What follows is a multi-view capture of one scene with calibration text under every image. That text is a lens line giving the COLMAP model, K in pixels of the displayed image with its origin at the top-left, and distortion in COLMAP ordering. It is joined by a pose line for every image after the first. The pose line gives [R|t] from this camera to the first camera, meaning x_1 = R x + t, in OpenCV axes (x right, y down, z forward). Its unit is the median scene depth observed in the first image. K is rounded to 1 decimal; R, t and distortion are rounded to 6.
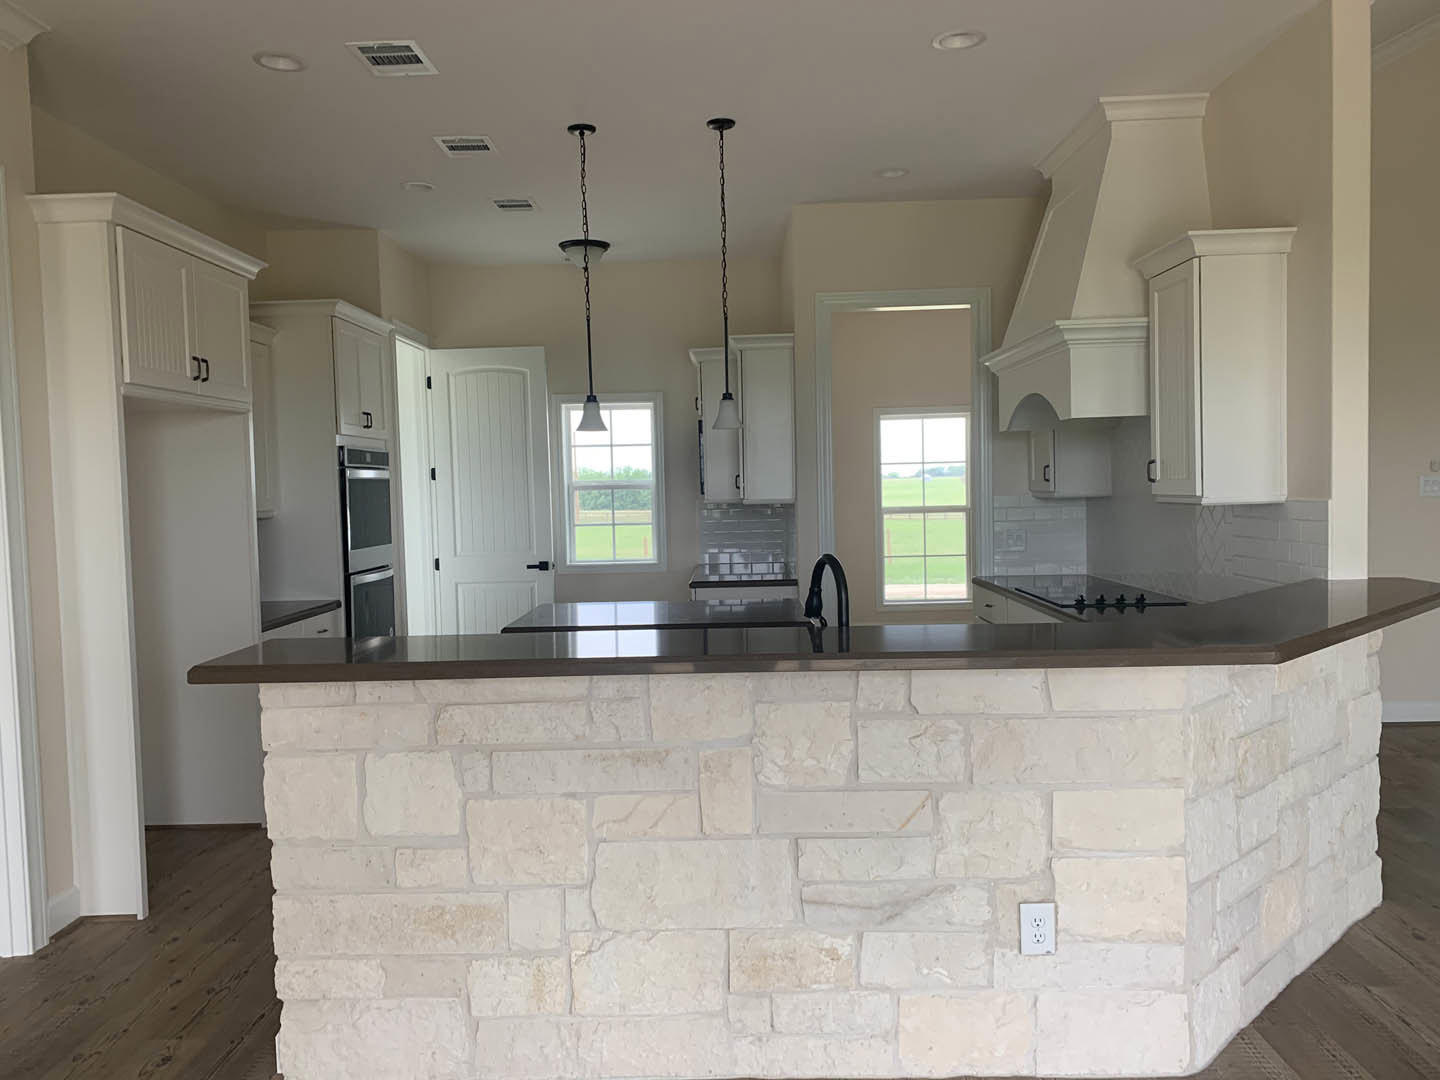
lens RADIAL K [[1092.1, 0, 720.0], [0, 1092.1, 540.0], [0, 0, 1]] dist [-0.008915, -0.002452]
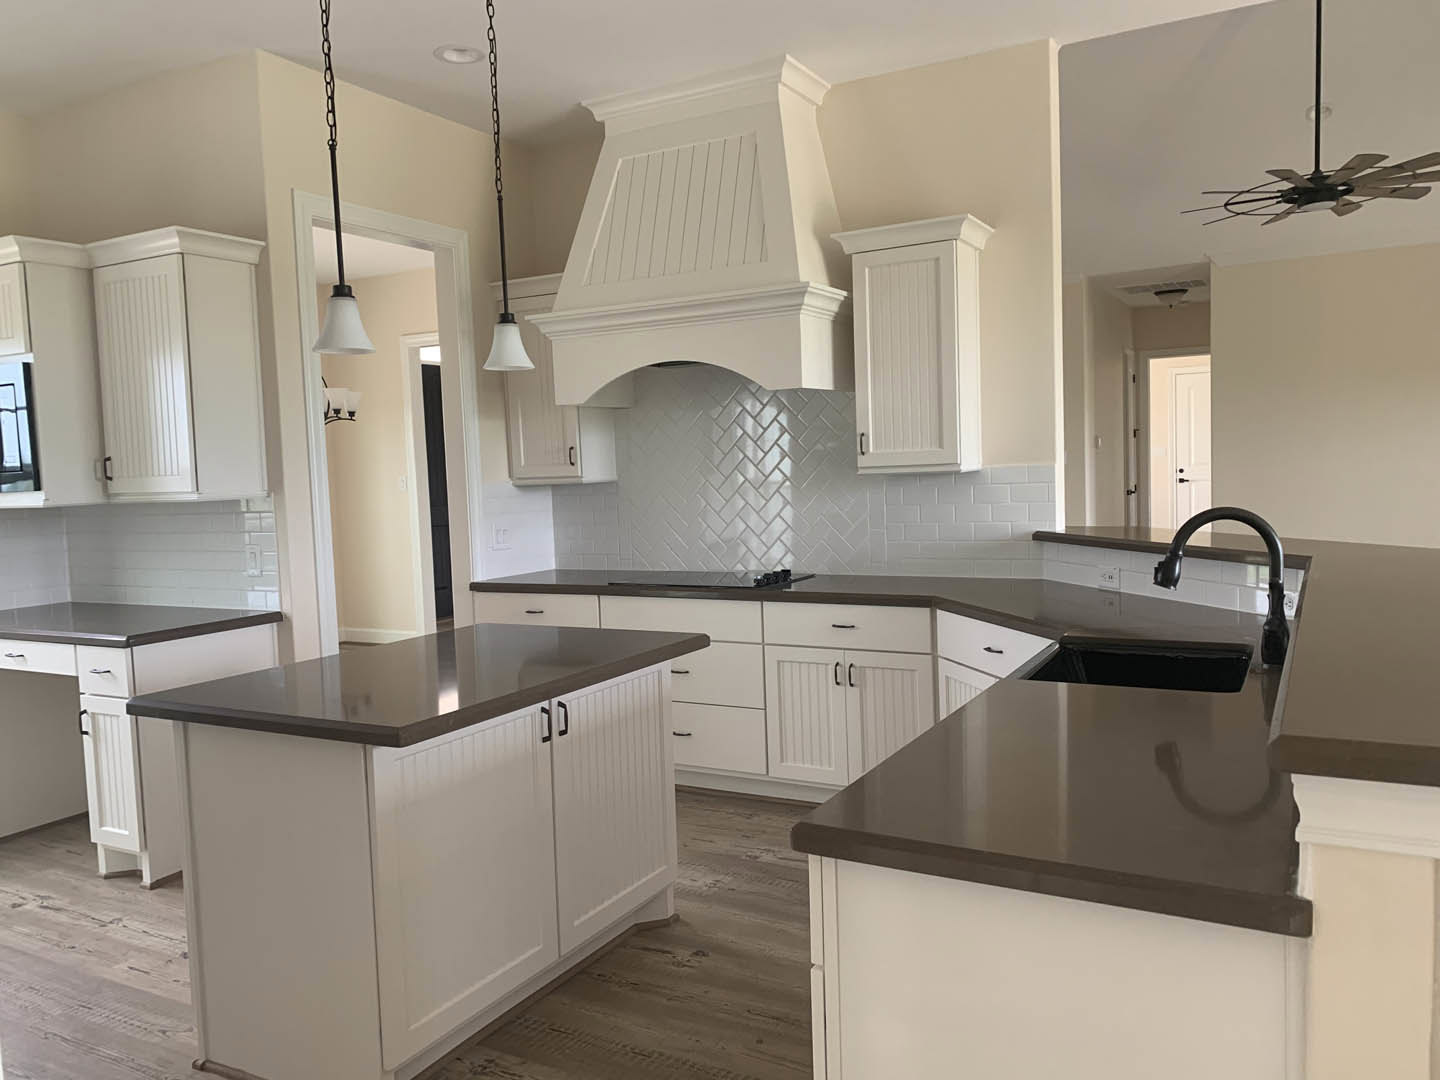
lens RADIAL K [[1092.1, 0, 720.0], [0, 1092.1, 540.0], [0, 0, 1]] dist [-0.008915, -0.002452]
pose [[0.466088, -0.052090, 0.883204, -0.520366], [0.068213, 0.997410, 0.022828, -0.005427], [-0.882105, 0.049606, 0.468433, 0.584900]]
